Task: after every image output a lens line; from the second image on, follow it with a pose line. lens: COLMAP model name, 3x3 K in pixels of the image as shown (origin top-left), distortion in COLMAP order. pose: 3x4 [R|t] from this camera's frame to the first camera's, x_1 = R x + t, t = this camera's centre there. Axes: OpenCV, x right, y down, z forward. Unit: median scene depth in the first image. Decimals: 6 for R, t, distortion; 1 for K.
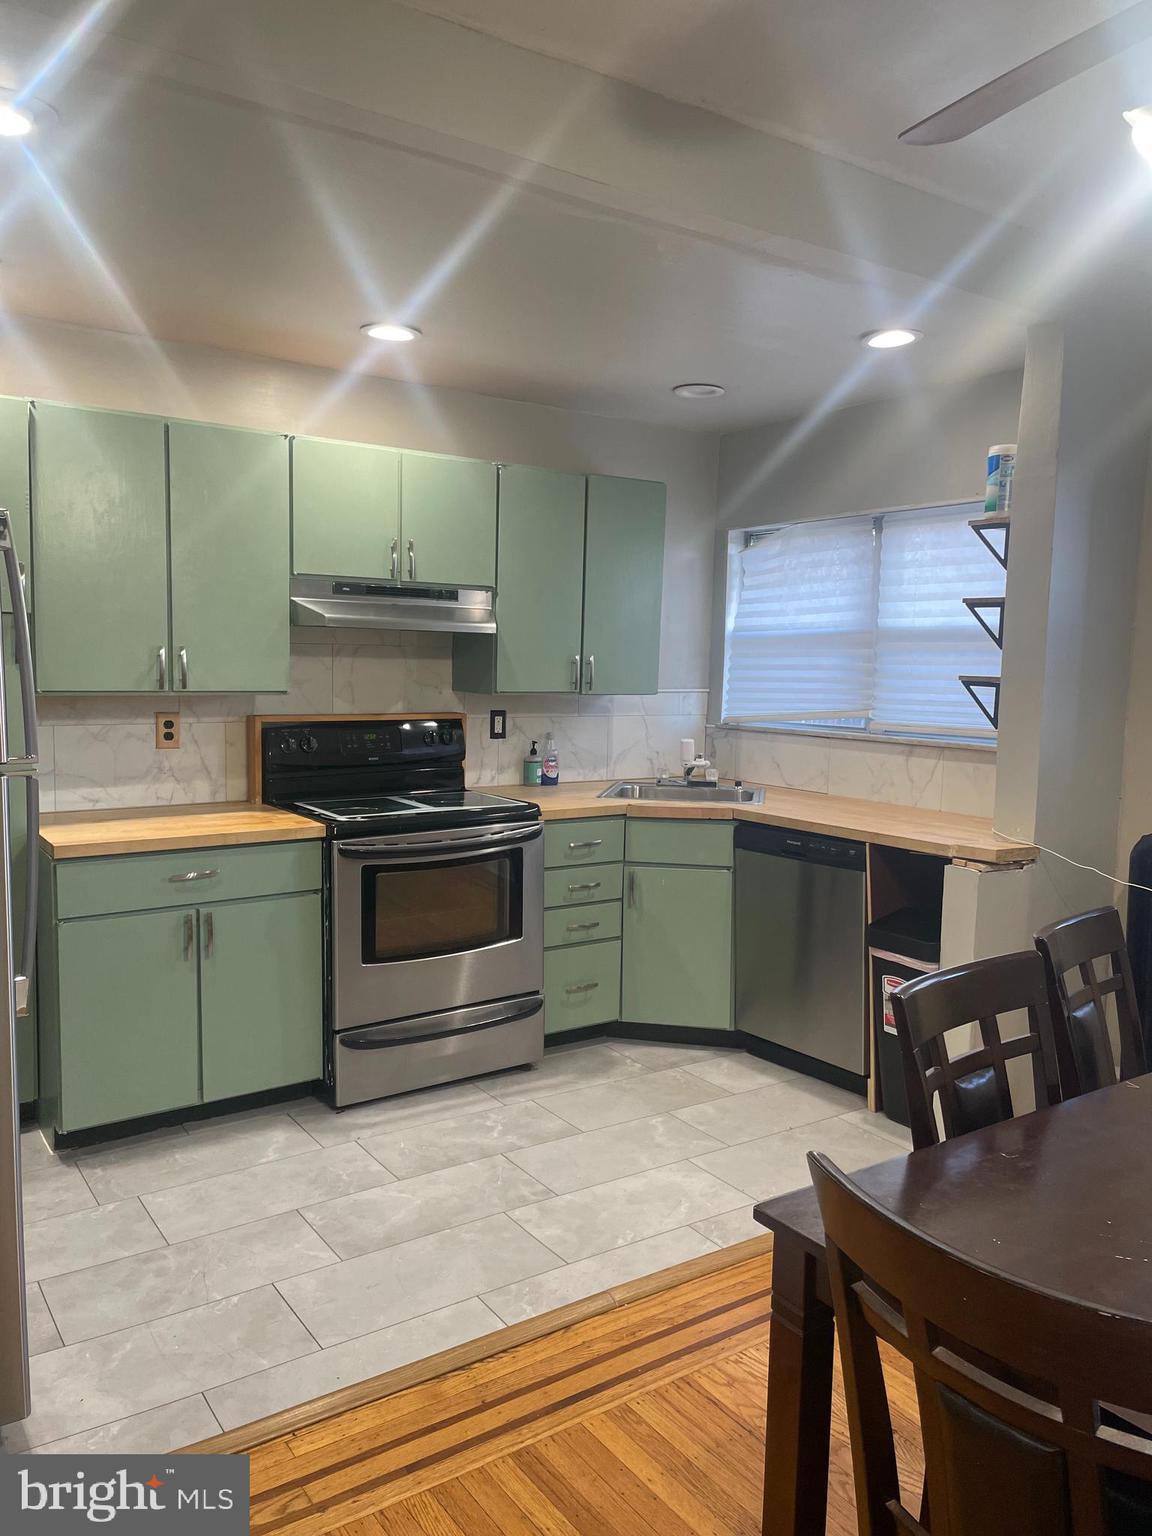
lens RADIAL K [[1160.0, 0, 574.8], [0, 1160.0, 770.6], [0, 0, 1]] dist [0.085200, -0.111554]
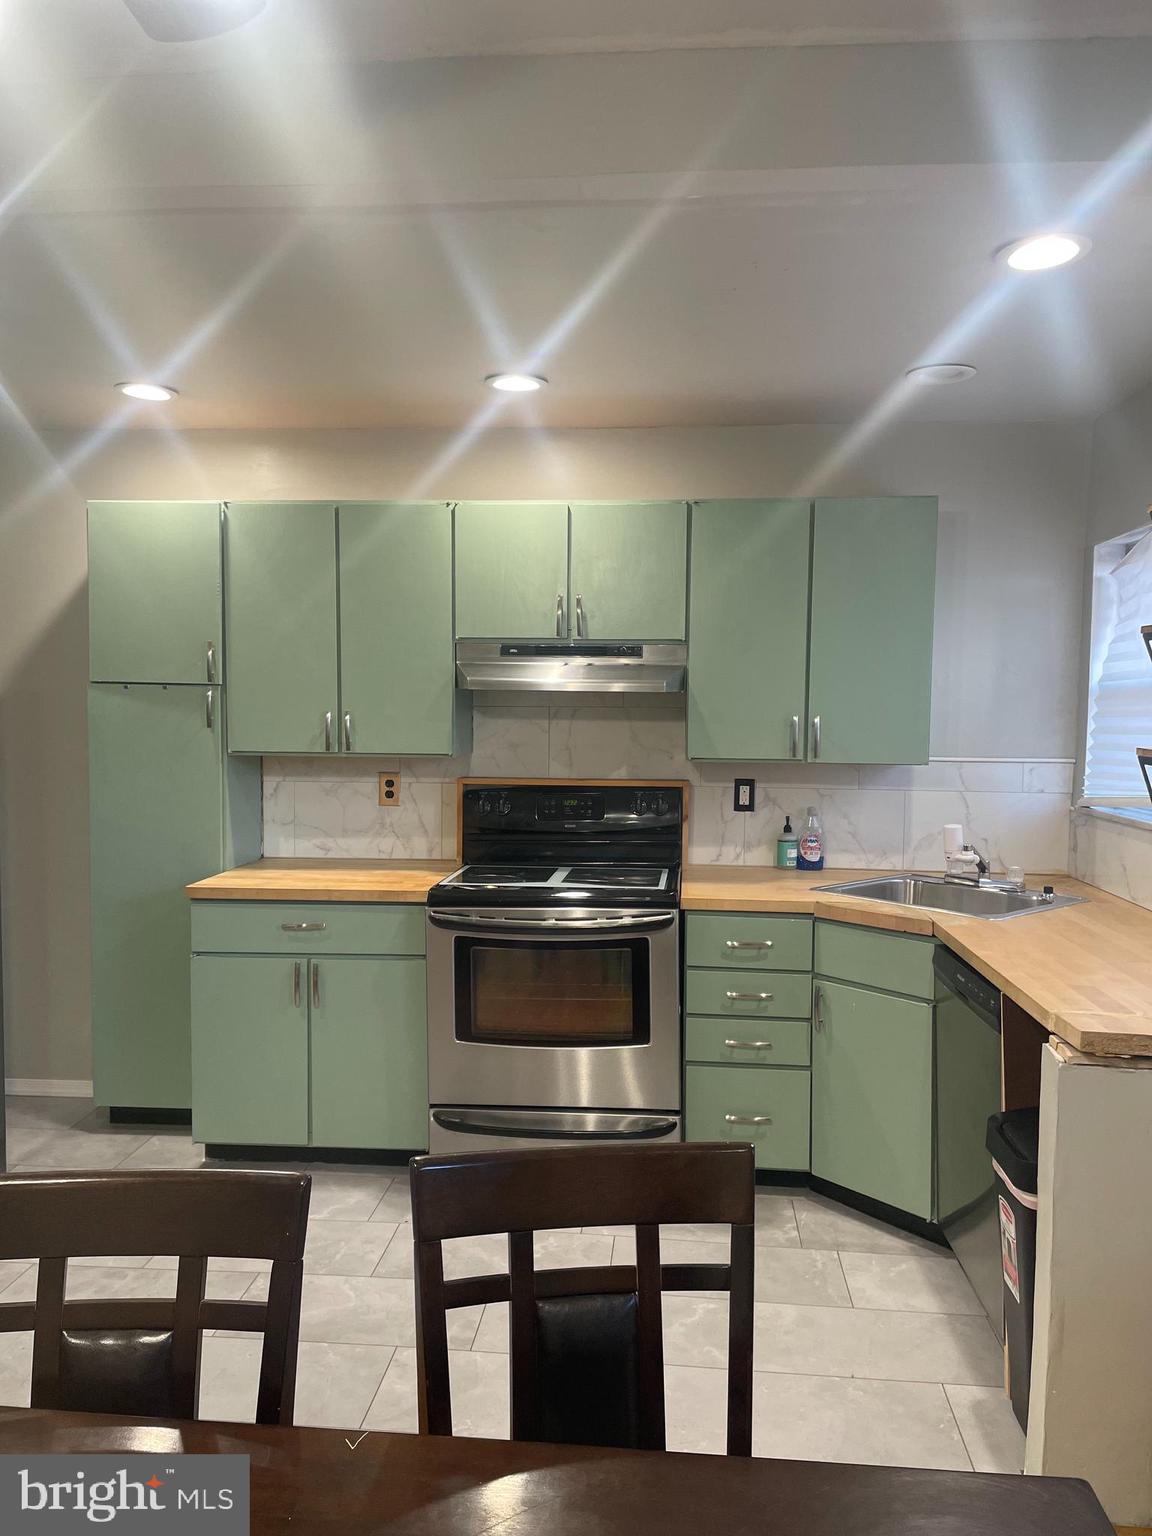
lens RADIAL K [[1160.0, 0, 570.6], [0, 1160.0, 769.3], [0, 0, 1]] dist [0.085200, -0.111554]
pose [[0.768267, 0.026520, -0.639580, 0.455257], [-0.056990, 0.998008, -0.027074, -0.032499], [0.637587, 0.057249, 0.768248, 0.284501]]
